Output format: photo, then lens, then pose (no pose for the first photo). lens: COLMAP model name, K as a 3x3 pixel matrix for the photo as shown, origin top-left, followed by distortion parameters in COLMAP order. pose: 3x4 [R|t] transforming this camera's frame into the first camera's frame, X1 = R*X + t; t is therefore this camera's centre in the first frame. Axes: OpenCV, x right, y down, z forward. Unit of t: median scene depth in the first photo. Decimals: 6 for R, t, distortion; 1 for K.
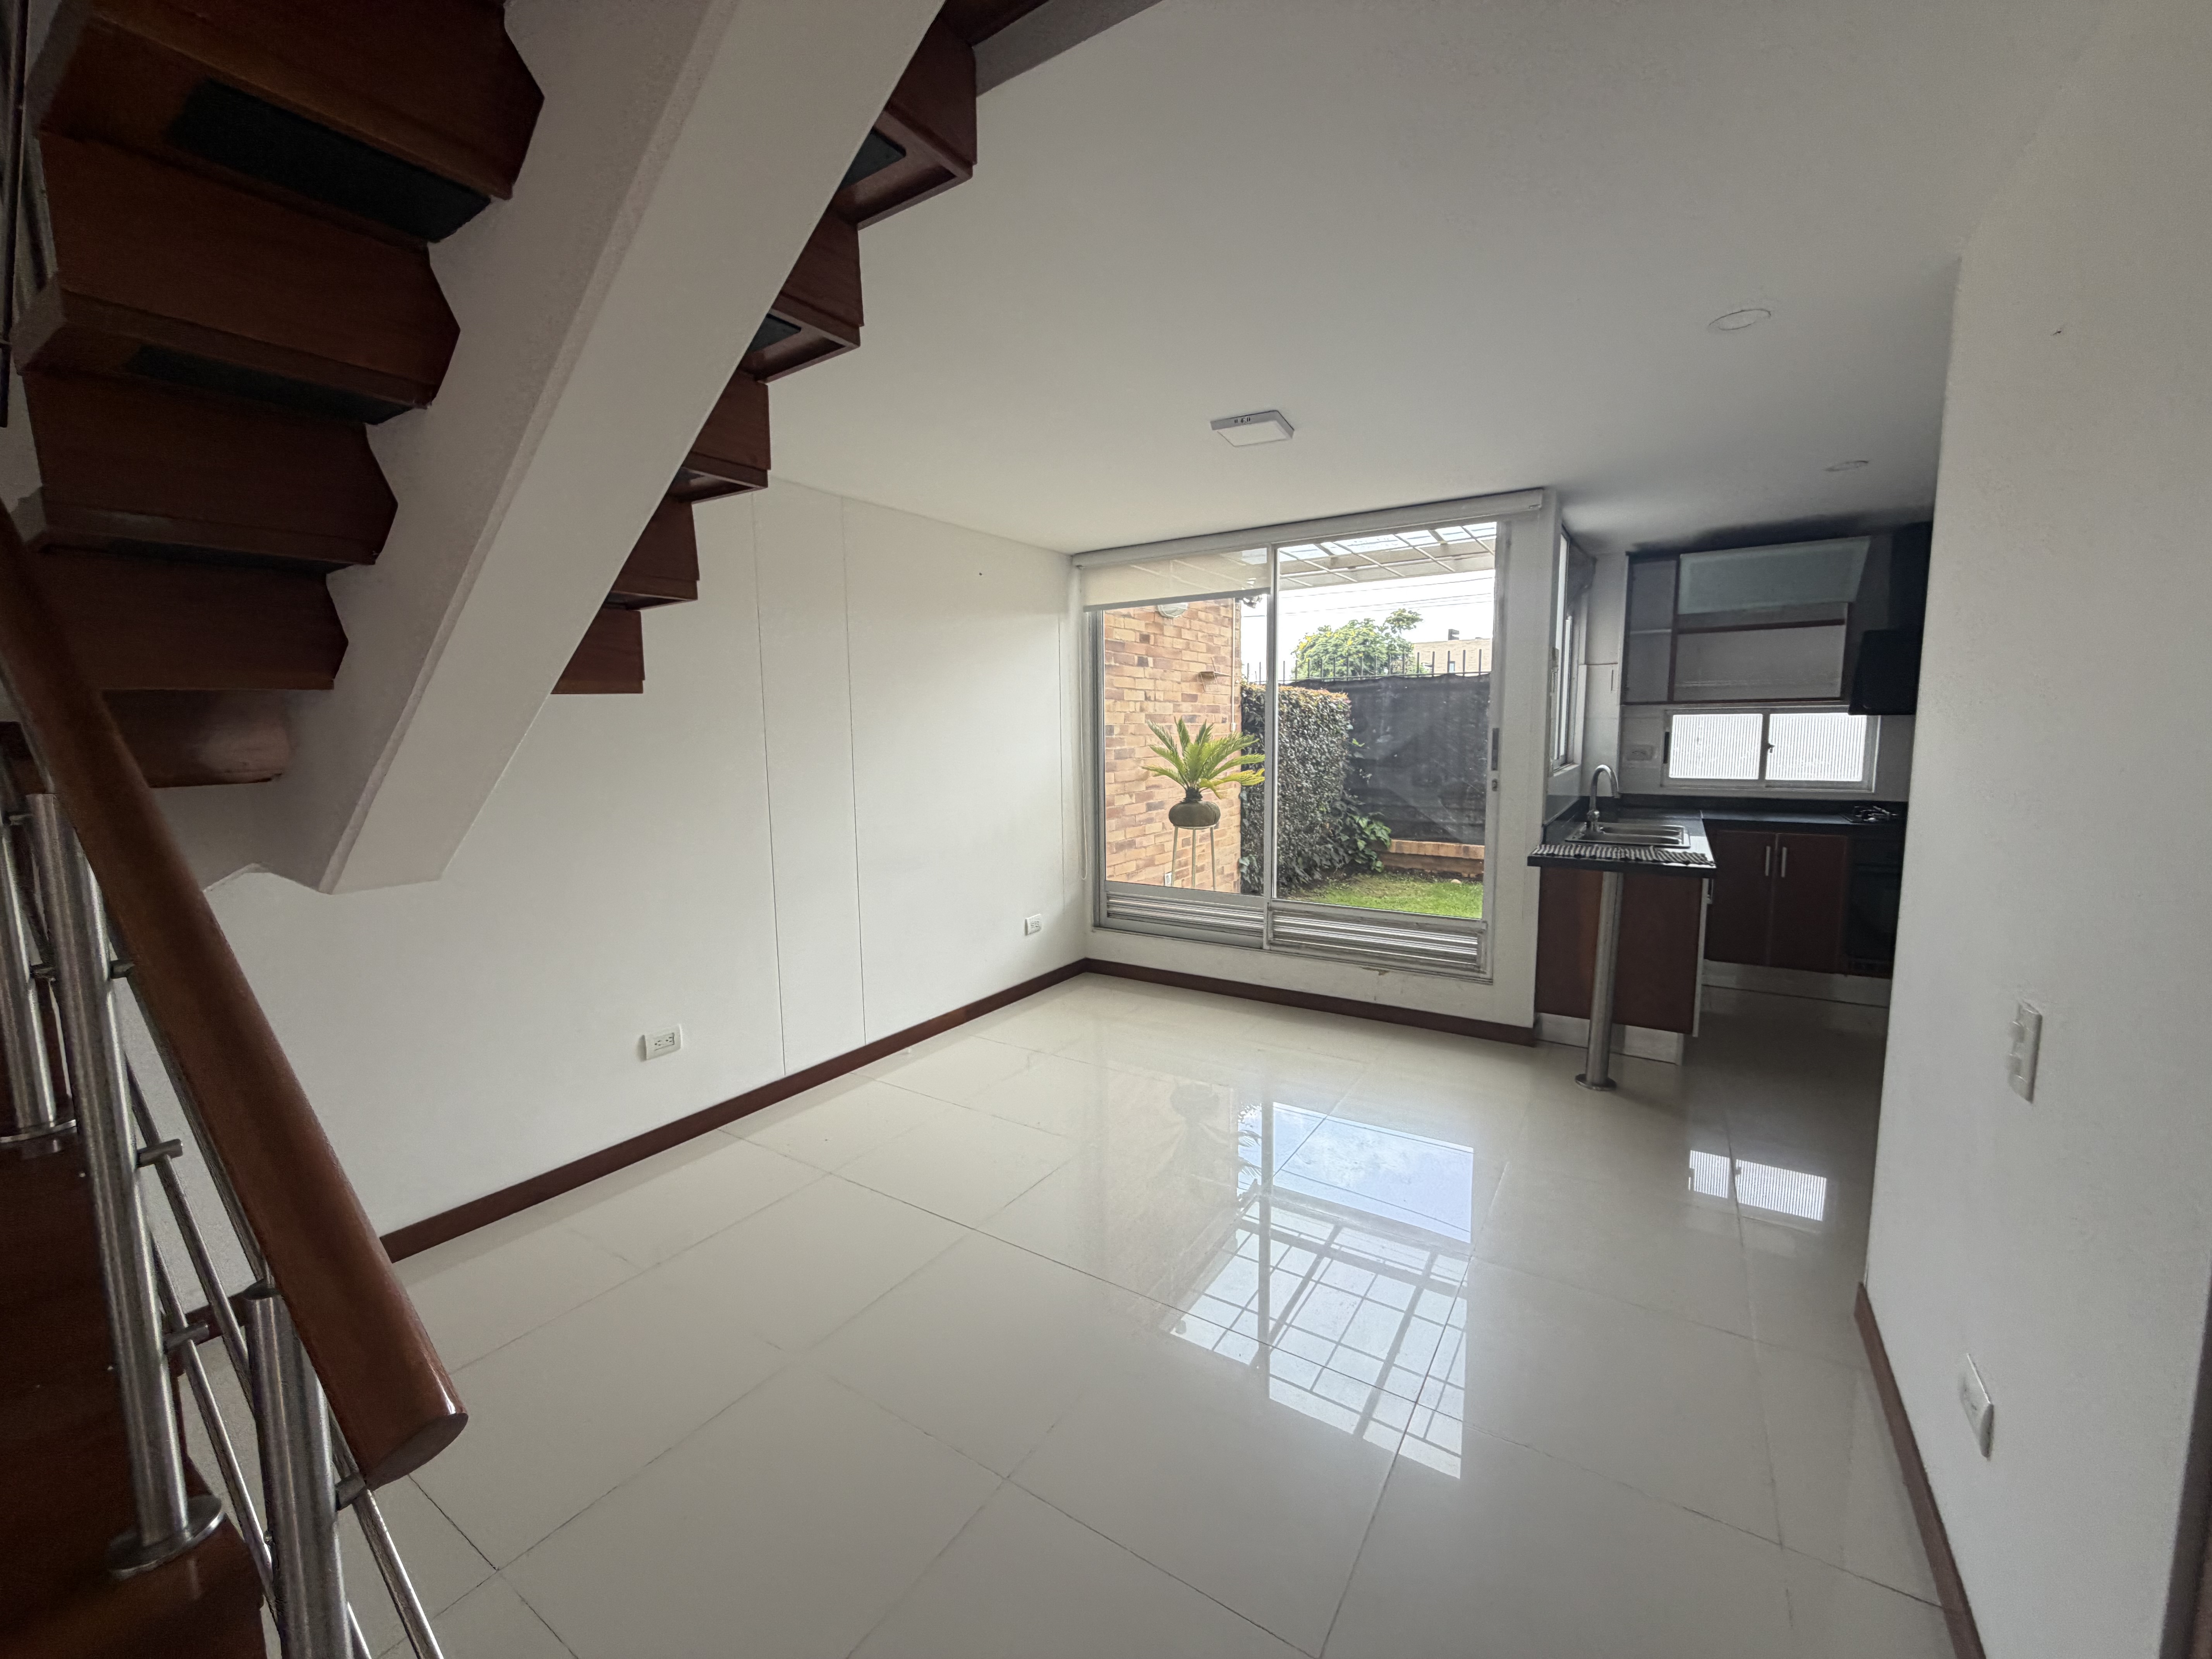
lens RADIAL K [[883.4, 0, 1104.8], [0, 883.4, 830.2], [0, 0, 1]] dist [-0.000628, 0.000139]
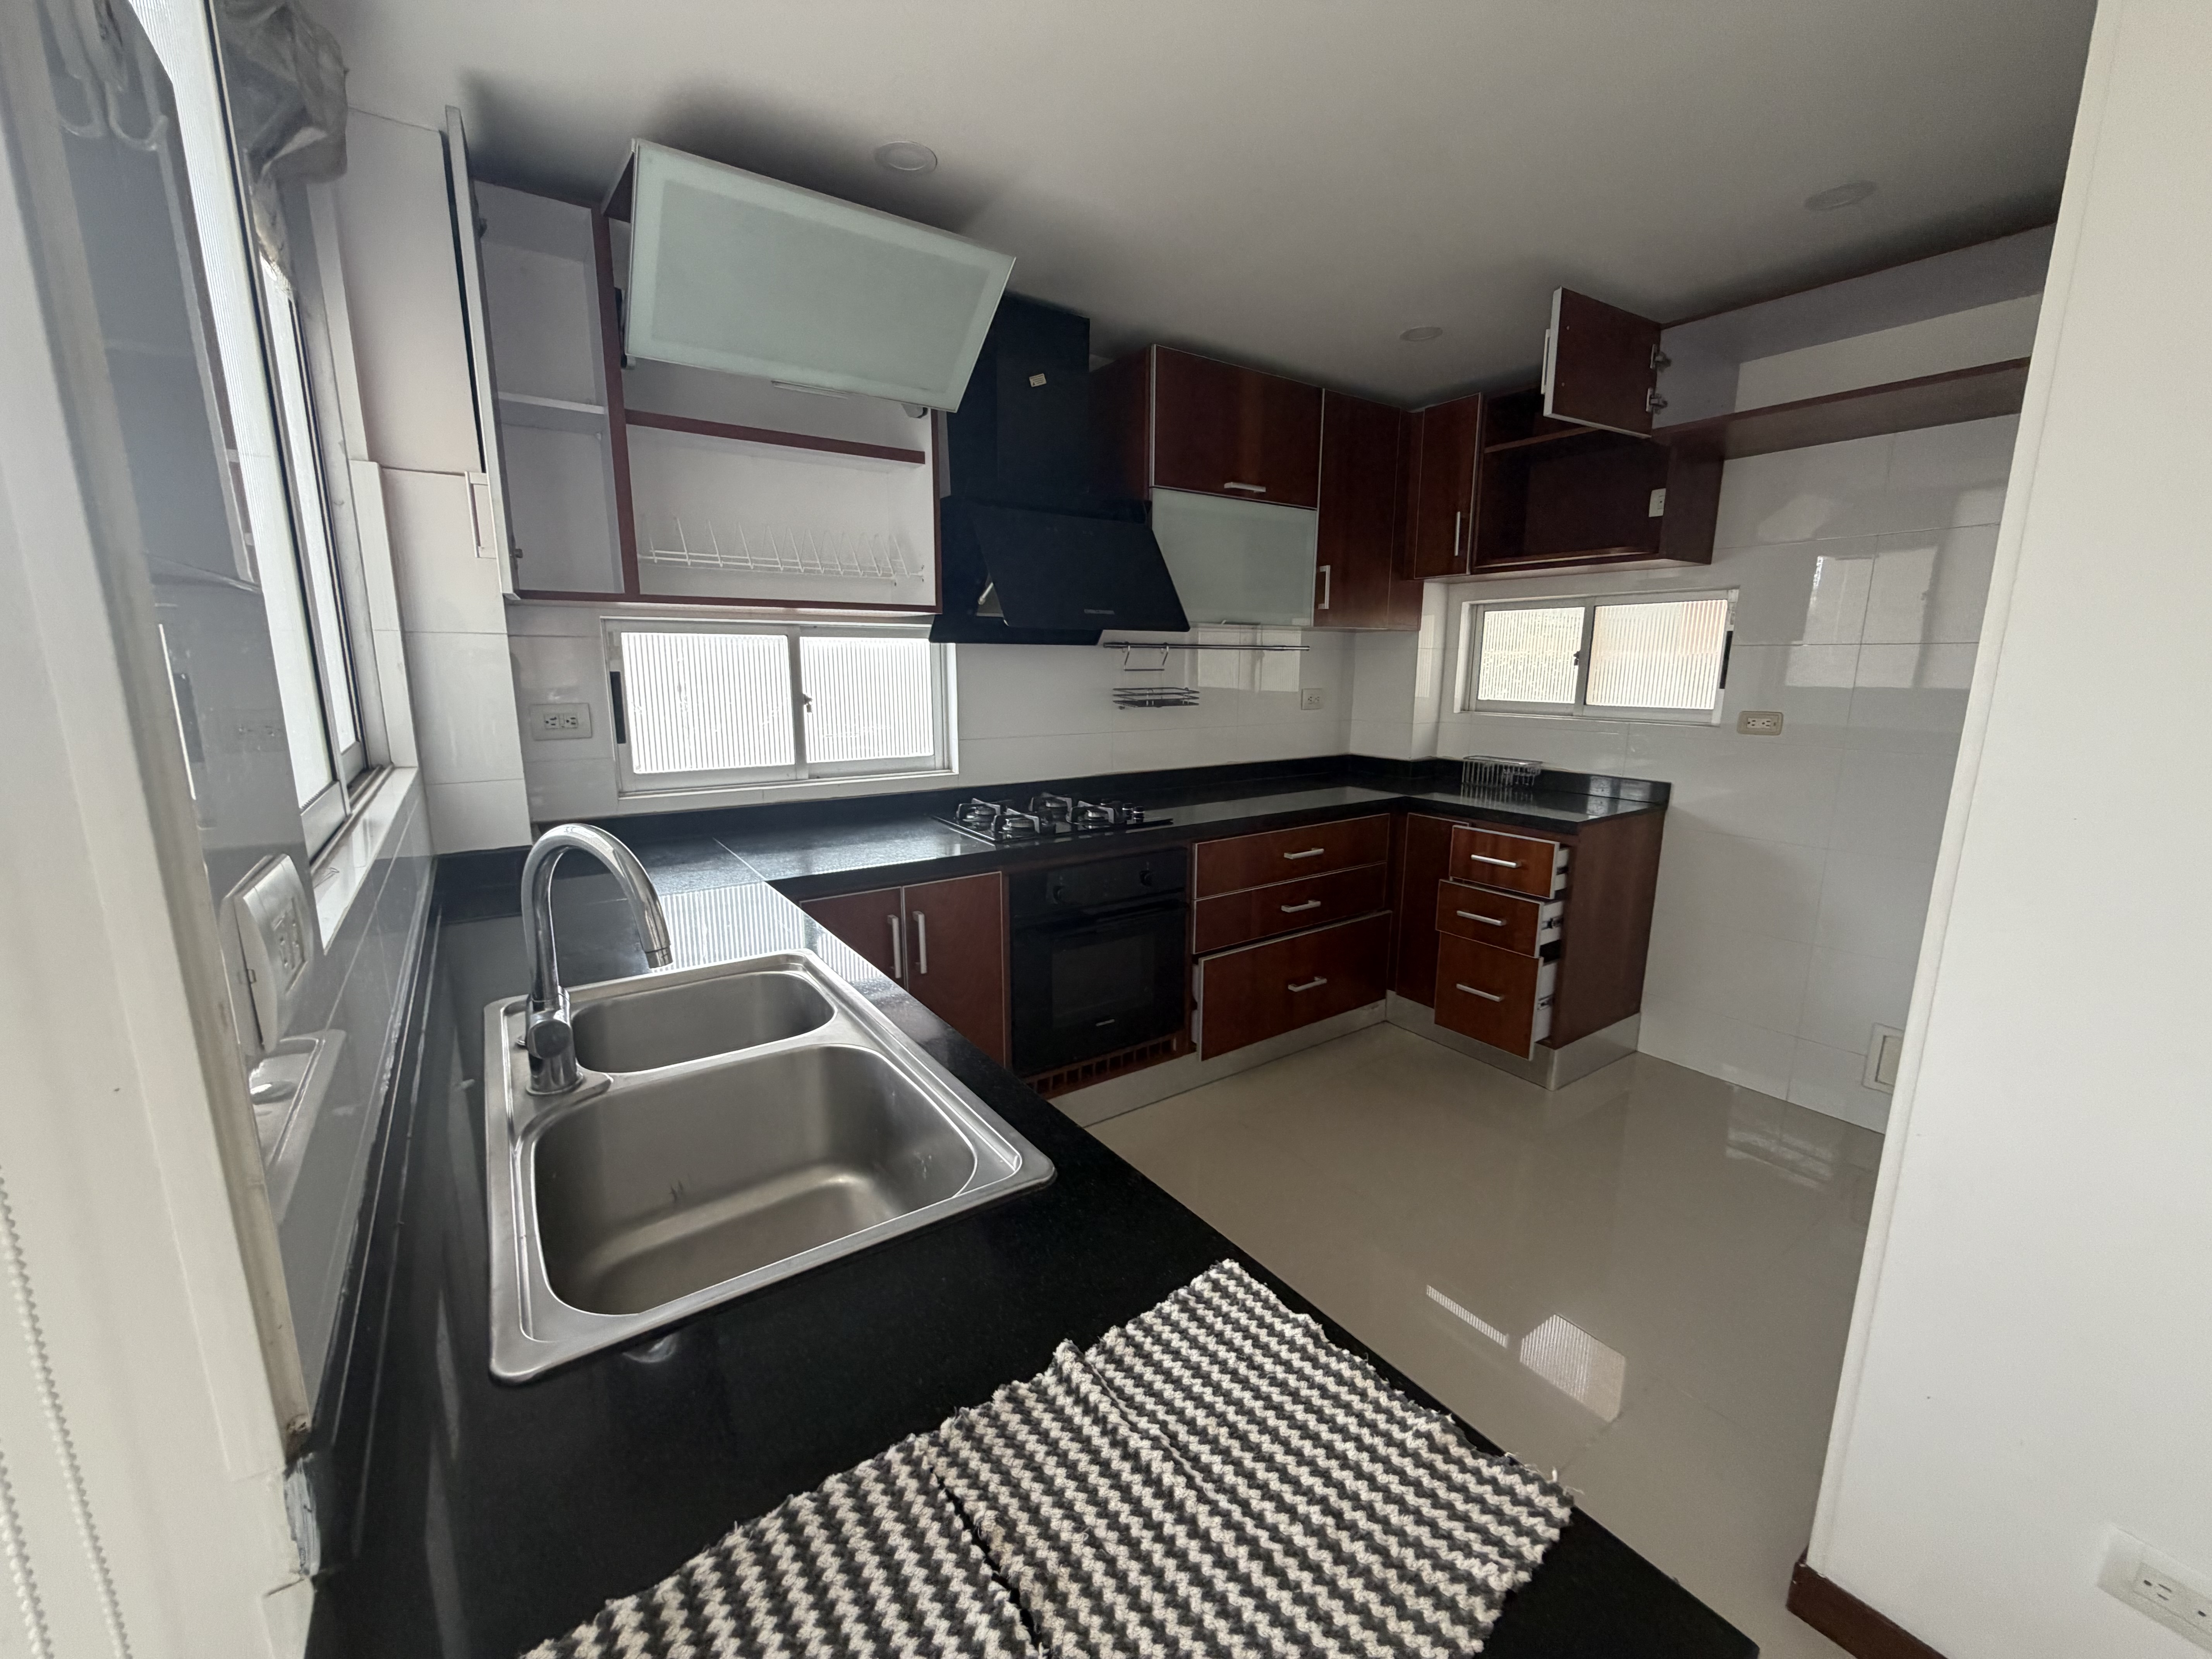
lens RADIAL K [[883.4, 0, 1101.4], [0, 883.4, 827.6], [0, 0, 1]] dist [-0.000628, 0.000139]
pose [[0.378971, -0.160576, 0.911371, 0.333027], [0.098756, 0.986224, 0.132699, -0.072728], [-0.920124, 0.039714, 0.389608, 0.640851]]
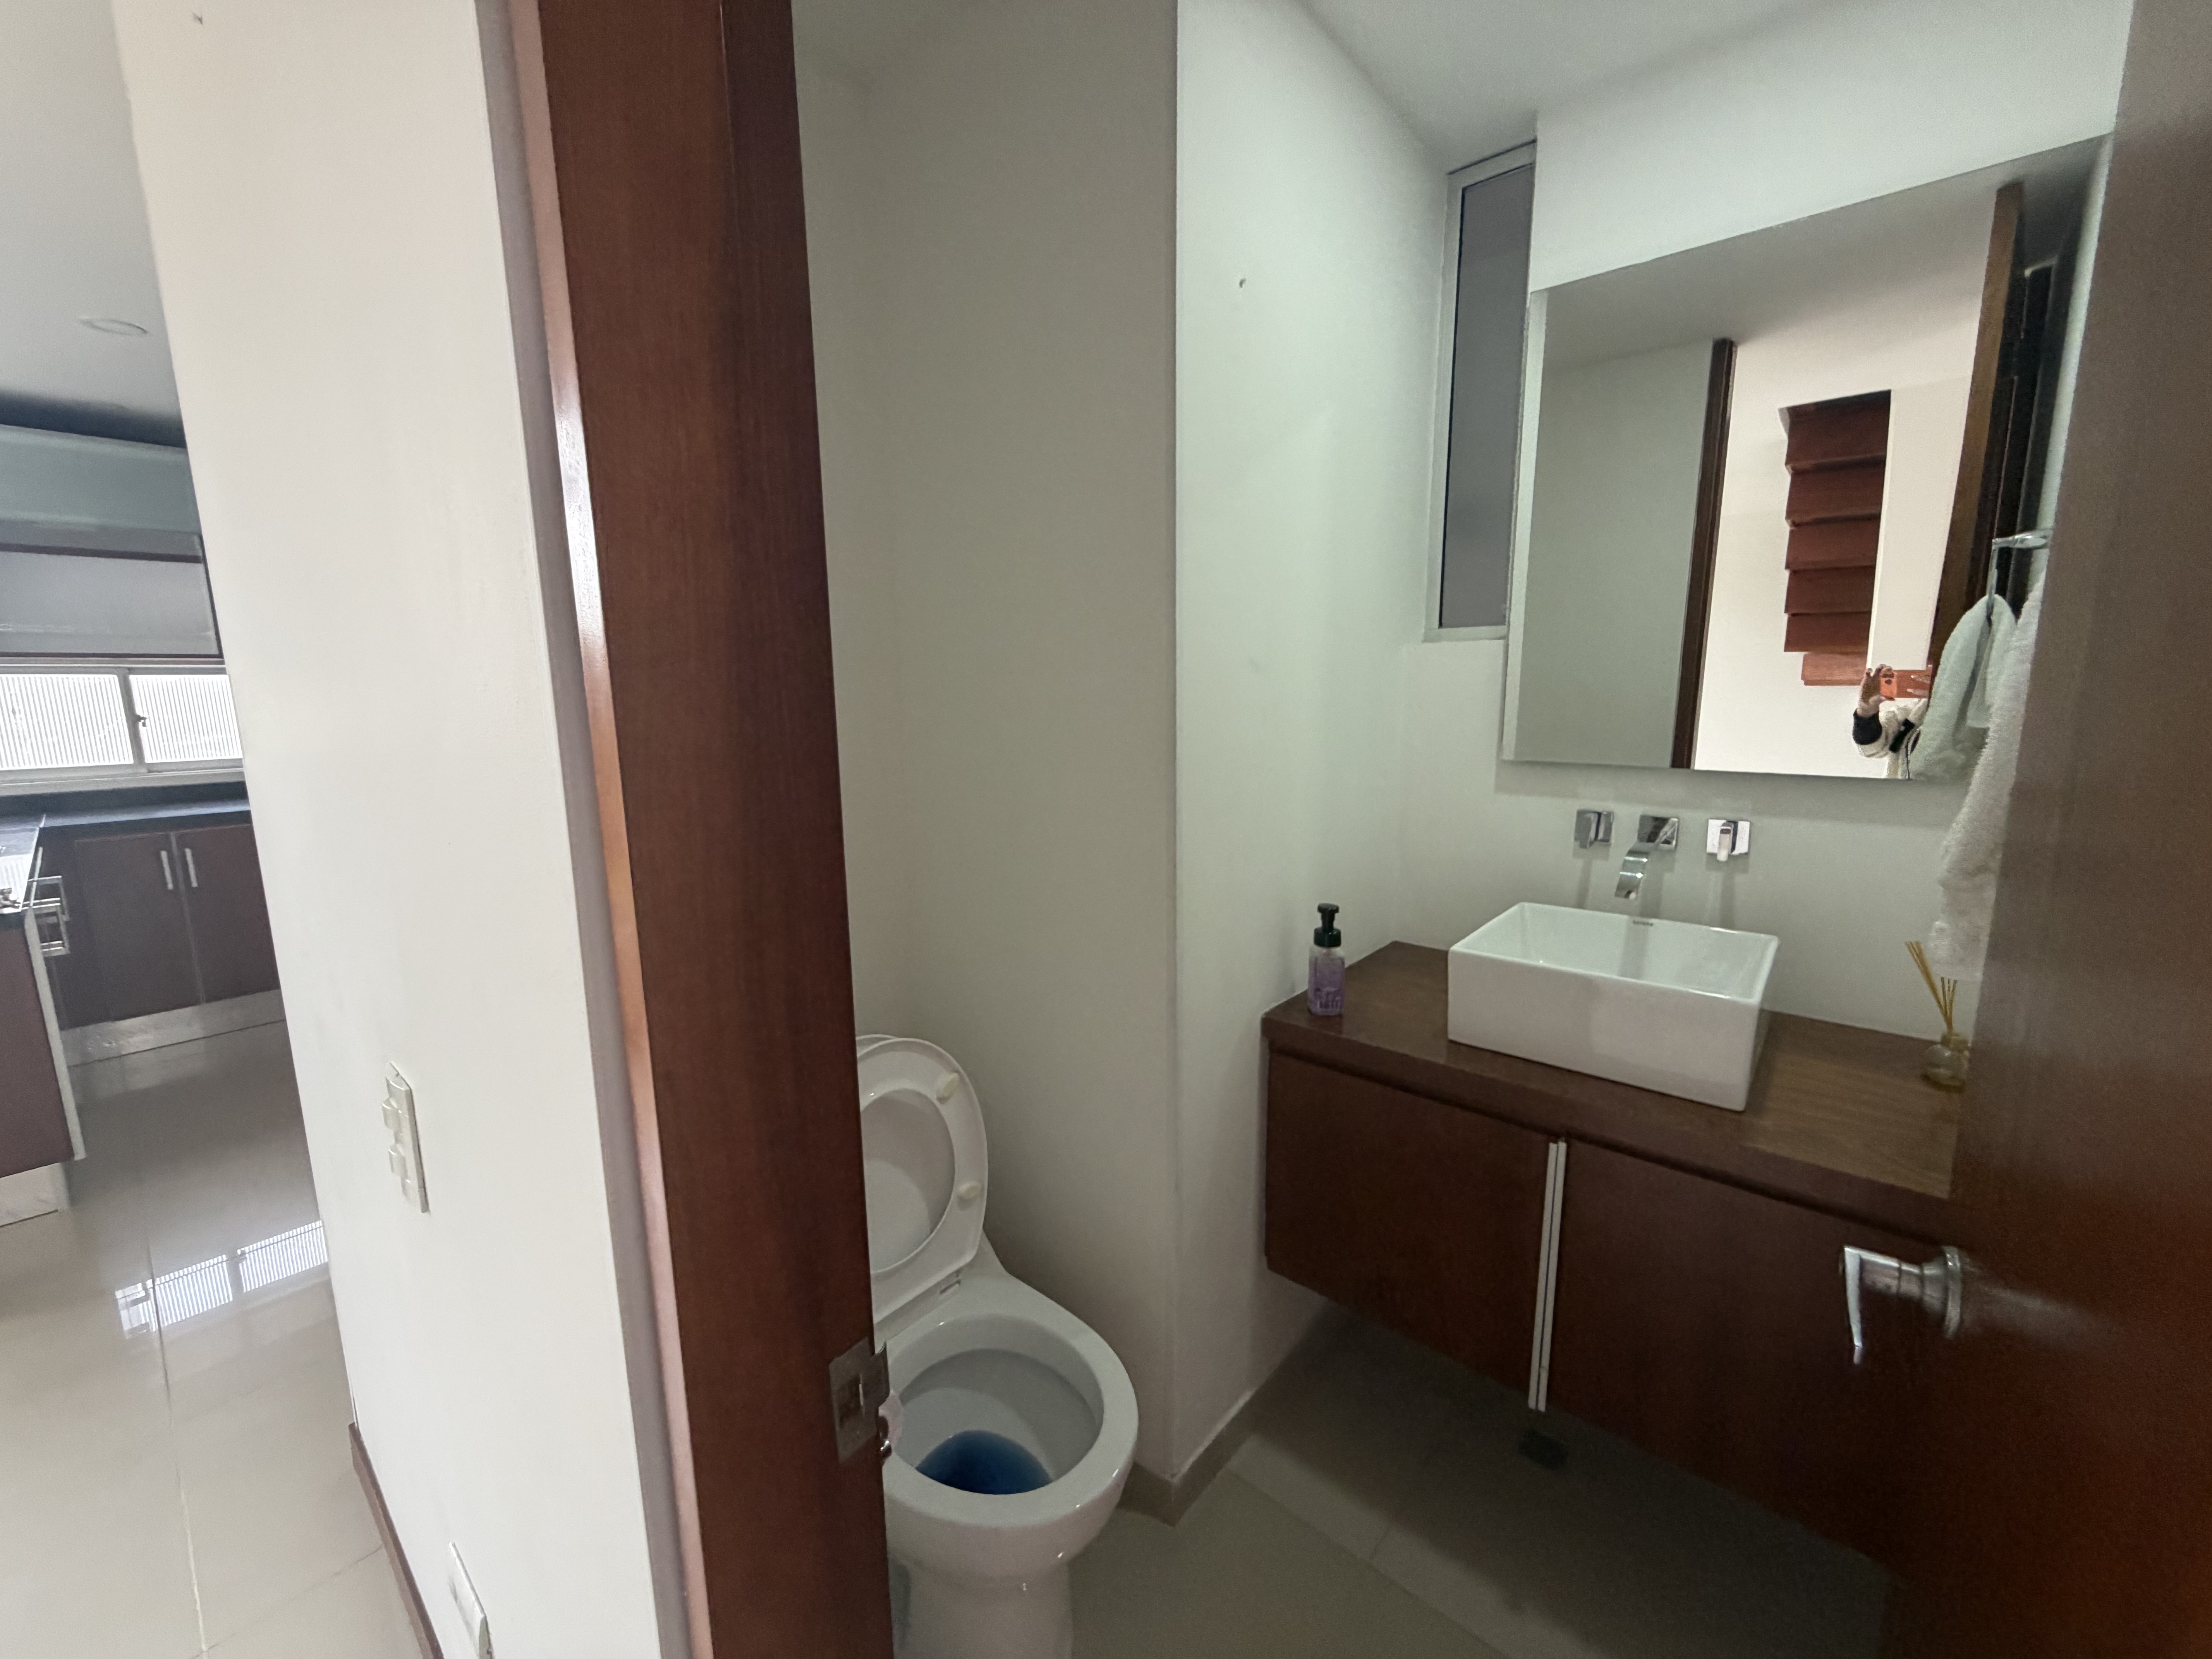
lens RADIAL K [[883.4, 0, 1109.3], [0, 883.4, 830.4], [0, 0, 1]] dist [-0.000628, 0.000139]
pose [[0.138796, -0.151332, 0.978690, 0.116098], [0.120668, 0.983476, 0.134959, -0.003064], [-0.982942, 0.099364, 0.154763, 0.080659]]
